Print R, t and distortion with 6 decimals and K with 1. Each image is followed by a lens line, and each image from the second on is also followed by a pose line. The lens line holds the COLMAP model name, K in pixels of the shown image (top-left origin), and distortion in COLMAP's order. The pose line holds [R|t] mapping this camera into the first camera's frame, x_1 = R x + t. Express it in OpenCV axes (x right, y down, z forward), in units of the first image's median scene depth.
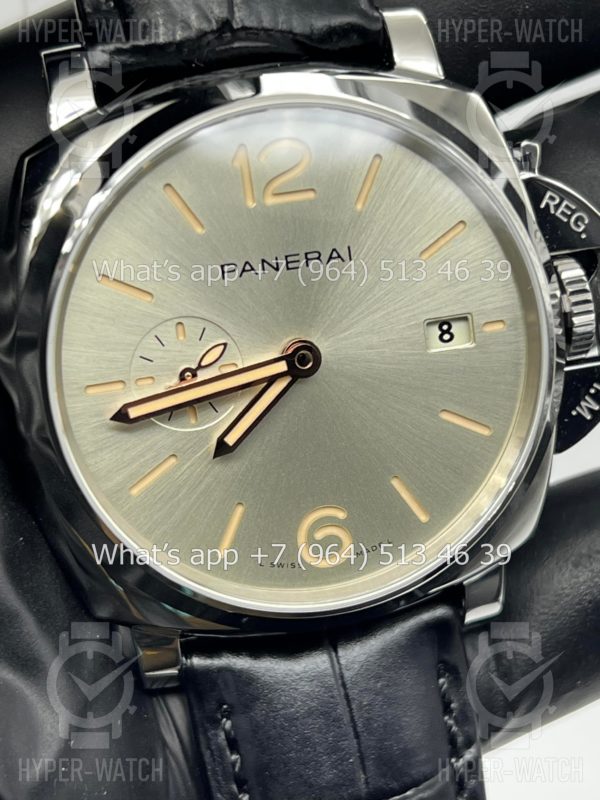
lens RADIAL K [[1955.0, 0, 300.0], [0, 1955.0, 369.5], [0, 0, 1]] dist [0.083044, 1.099213]
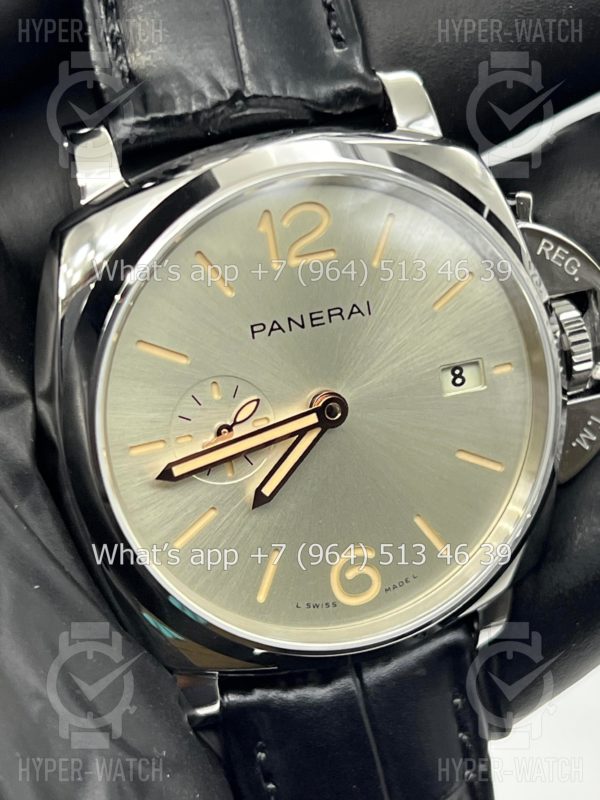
lens RADIAL K [[1955.0, 0, 300.0], [0, 1955.0, 369.5], [0, 0, 1]] dist [0.083044, 1.099213]
pose [[0.994128, -0.047791, 0.097081, -0.114760], [0.046607, 0.998809, 0.014430, -0.042633], [-0.097655, -0.009821, 0.995172, -0.049023]]
